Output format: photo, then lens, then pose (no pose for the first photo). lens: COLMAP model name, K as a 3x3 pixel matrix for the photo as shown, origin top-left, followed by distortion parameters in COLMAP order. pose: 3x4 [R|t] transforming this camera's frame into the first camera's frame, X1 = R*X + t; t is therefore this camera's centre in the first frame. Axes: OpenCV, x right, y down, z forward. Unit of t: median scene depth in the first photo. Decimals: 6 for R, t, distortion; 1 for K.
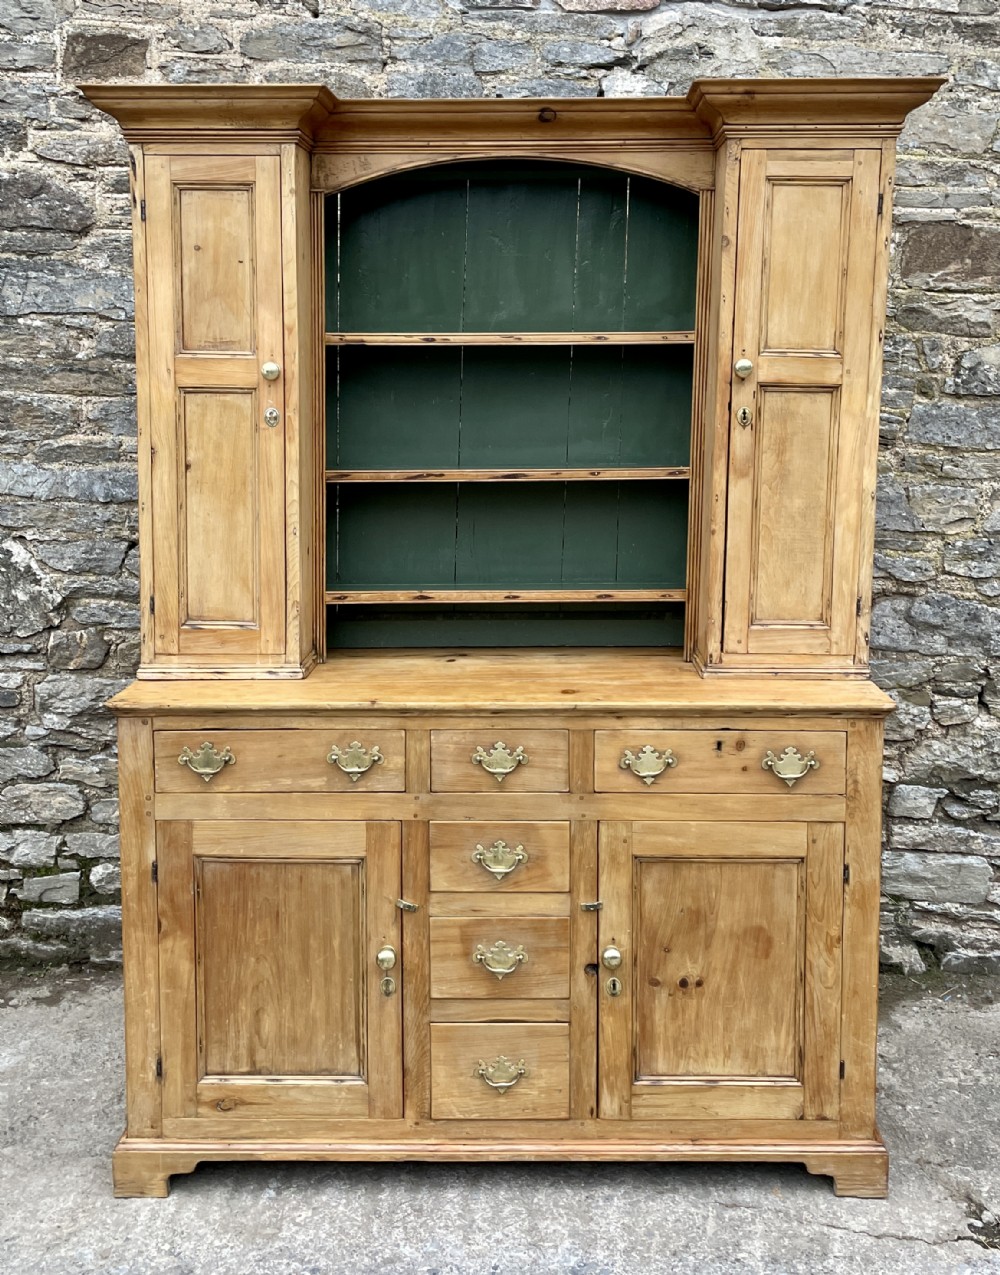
lens RADIAL K [[1306.3, 0, 520.9], [0, 1306.3, 522.7], [0, 0, 1]] dist [0.037148, 0.000000]
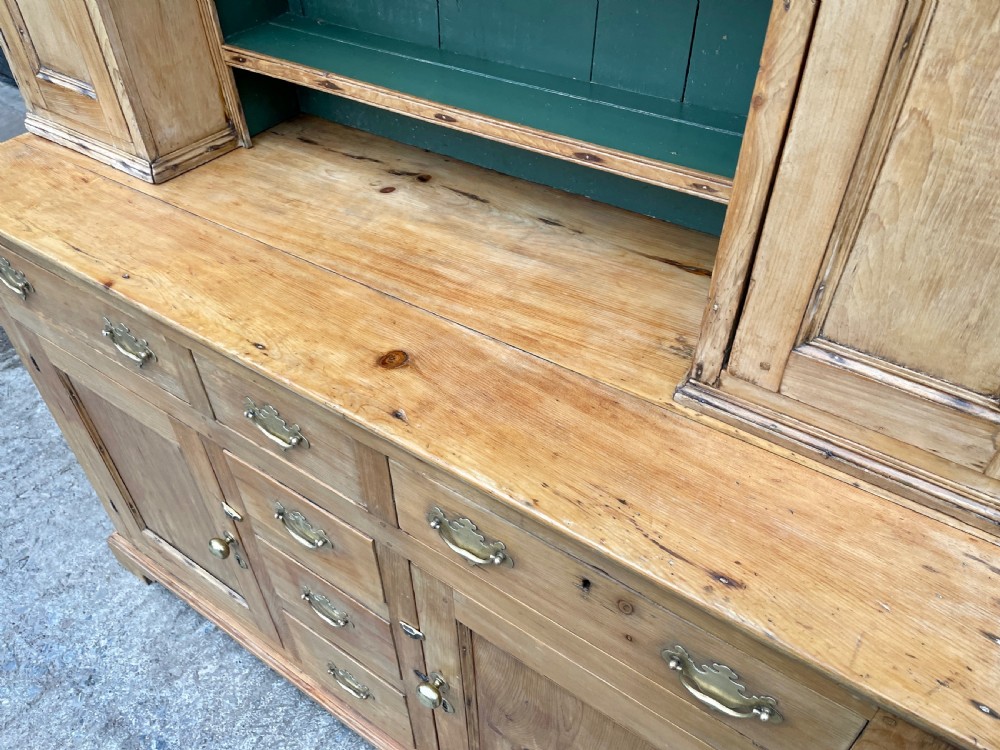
lens RADIAL K [[764.8, 0, 487.4], [0, 764.8, 379.2], [0, 0, 1]] dist [0.082222, -0.105356]
pose [[0.824081, 0.364874, -0.433310, 0.204883], [-0.036779, 0.797777, 0.601830, -0.056718], [0.565276, -0.480020, 0.670853, 0.777561]]
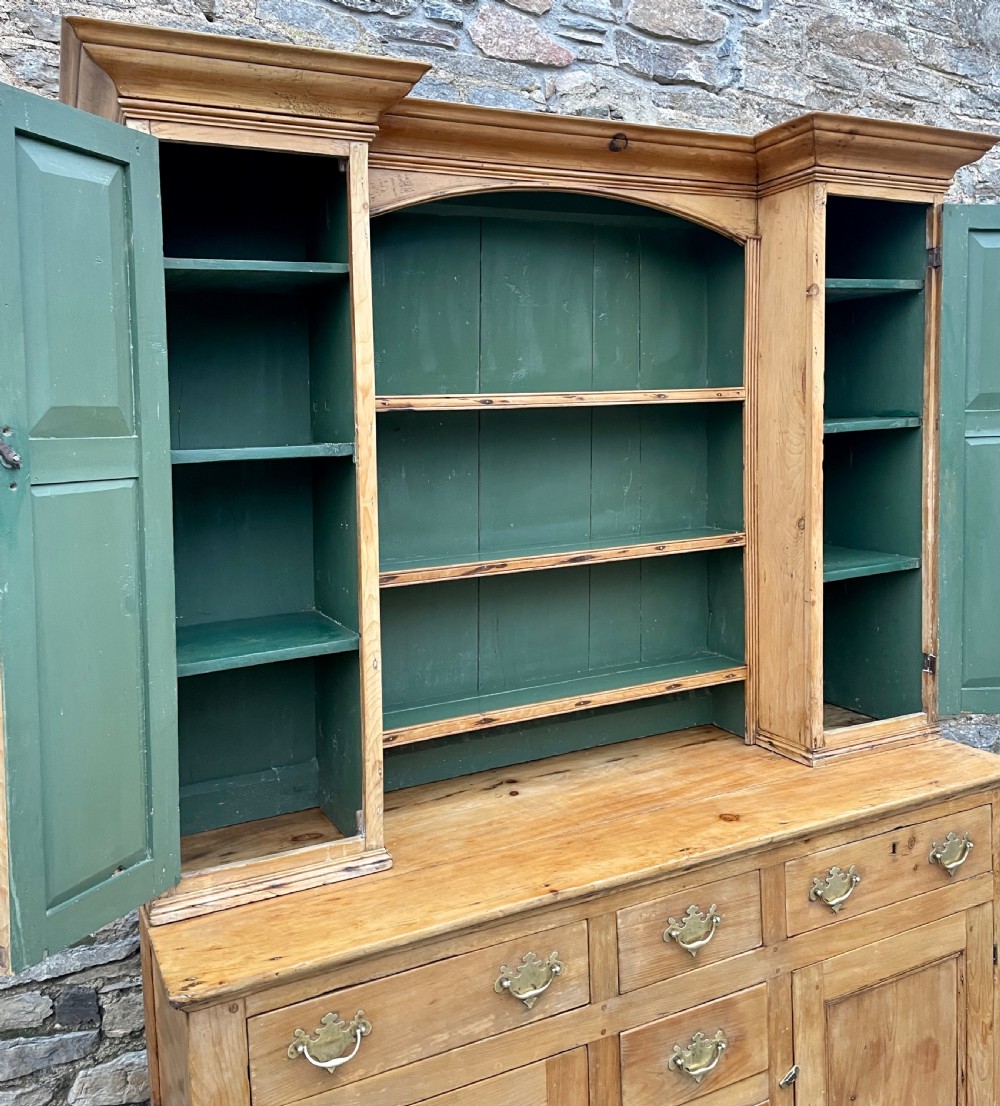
lens RADIAL K [[998.9, 0, 511.4], [0, 998.9, 466.2], [0, 0, 1]] dist [0.078662, -0.111702]
pose [[0.888393, -0.048289, 0.456537, -0.356686], [0.084836, 0.994594, -0.059885, -0.063577], [-0.451177, 0.091933, 0.887686, 0.457880]]
